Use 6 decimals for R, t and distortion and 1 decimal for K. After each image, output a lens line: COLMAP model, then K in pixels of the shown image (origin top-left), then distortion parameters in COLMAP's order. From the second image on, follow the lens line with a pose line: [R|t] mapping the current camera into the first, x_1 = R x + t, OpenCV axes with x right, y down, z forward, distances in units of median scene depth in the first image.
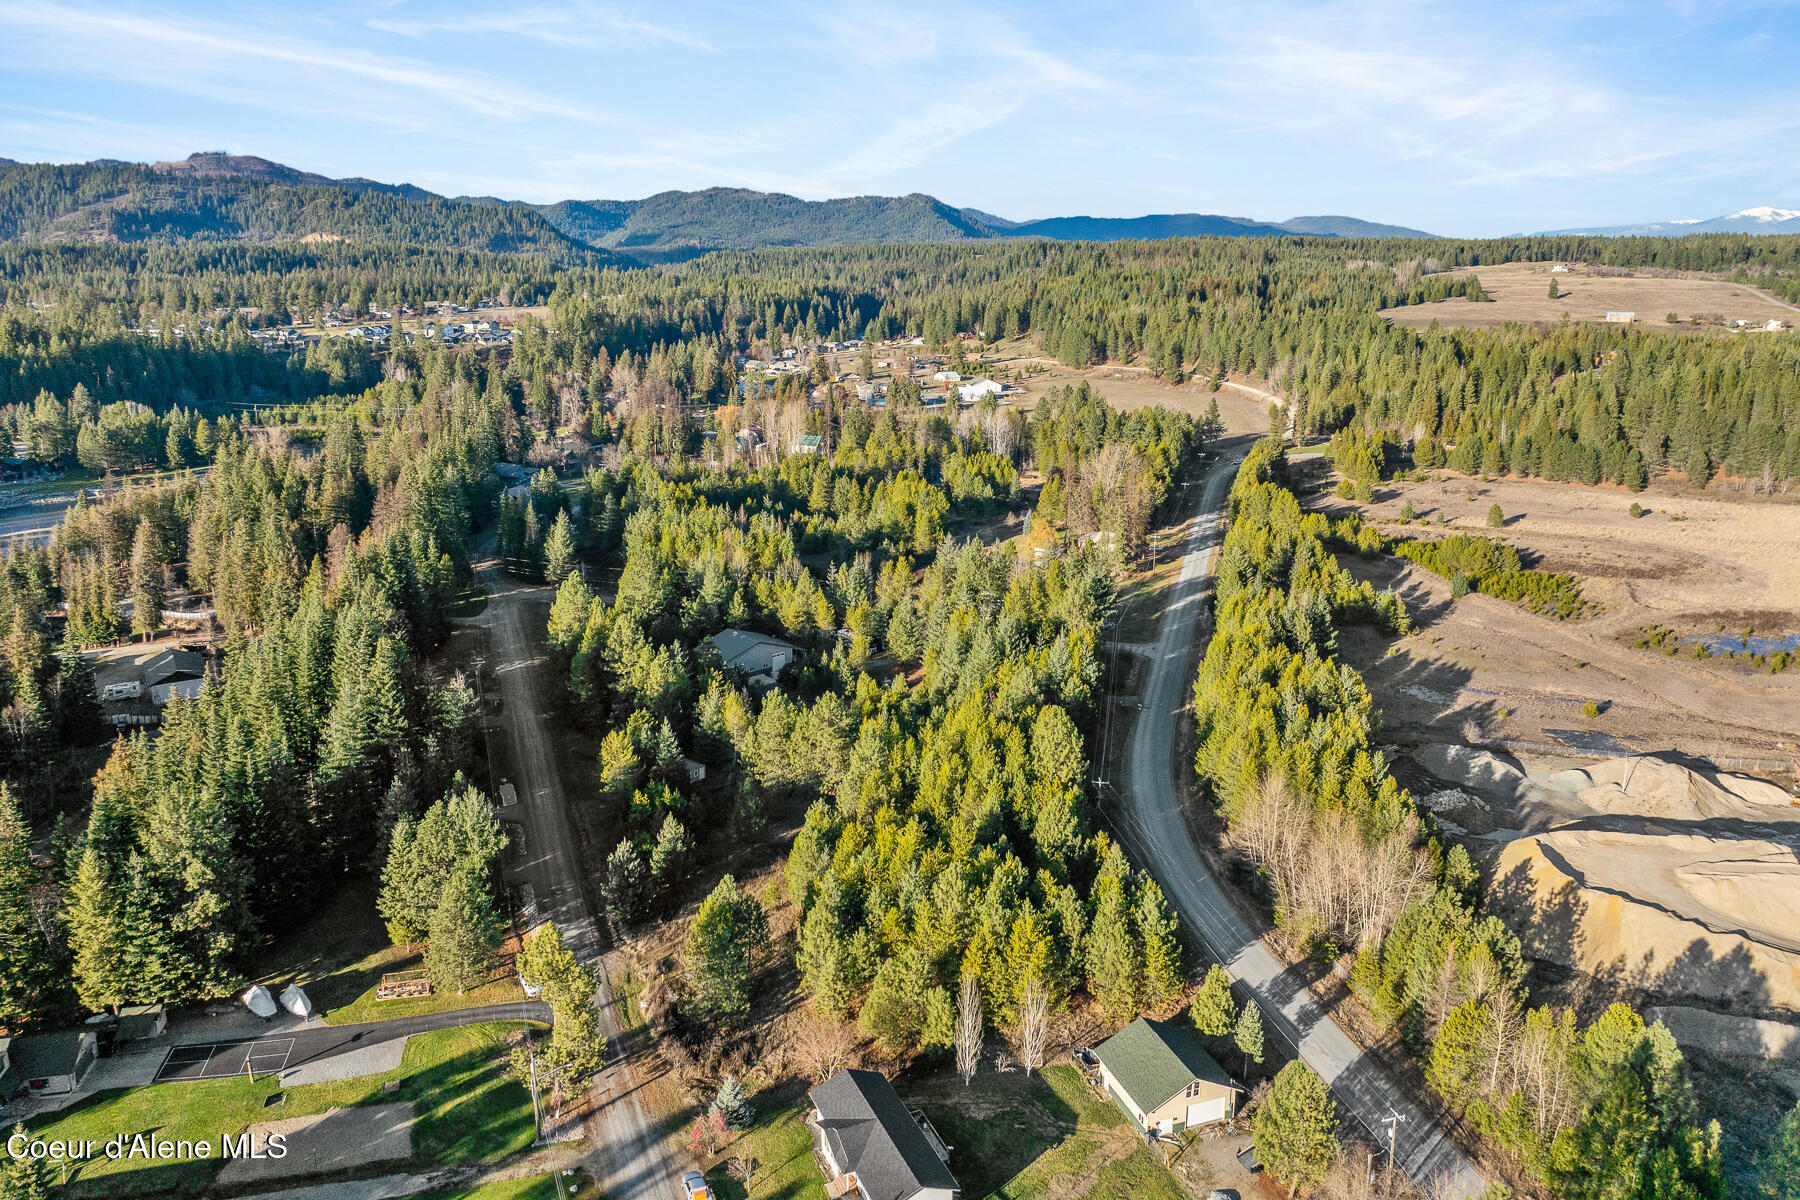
lens RADIAL K [[1203.7, 0, 901.6], [0, 1203.7, 600.3], [0, 0, 1]] dist [-0.032865, 0.007796]
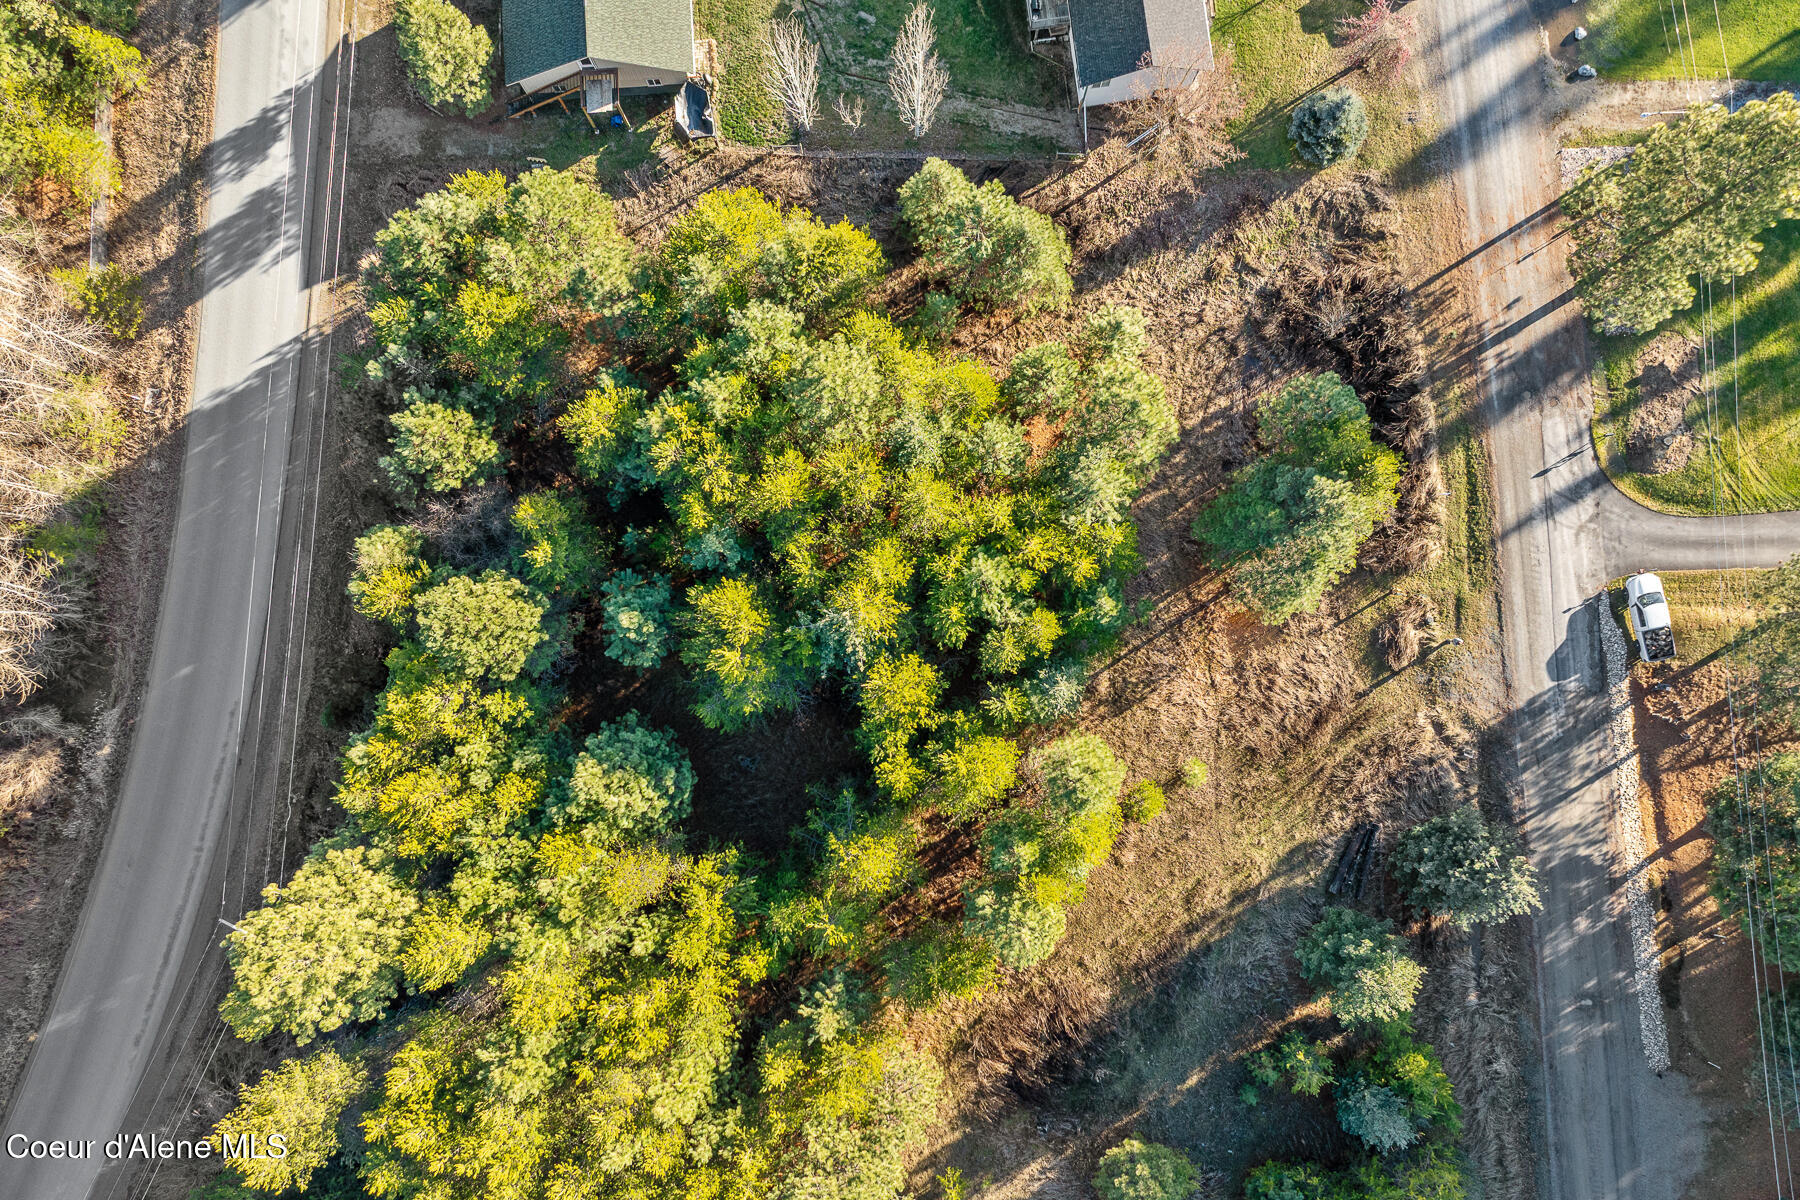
lens RADIAL K [[1203.7, 0, 879.1], [0, 1203.7, 678.2], [0, 0, 1]] dist [-0.032865, 0.007796]
pose [[-0.960190, -0.279263, -0.006860, 0.008640], [0.069313, -0.261966, 0.962585, -0.238188], [-0.270611, 0.923789, 0.270894, 1.160075]]
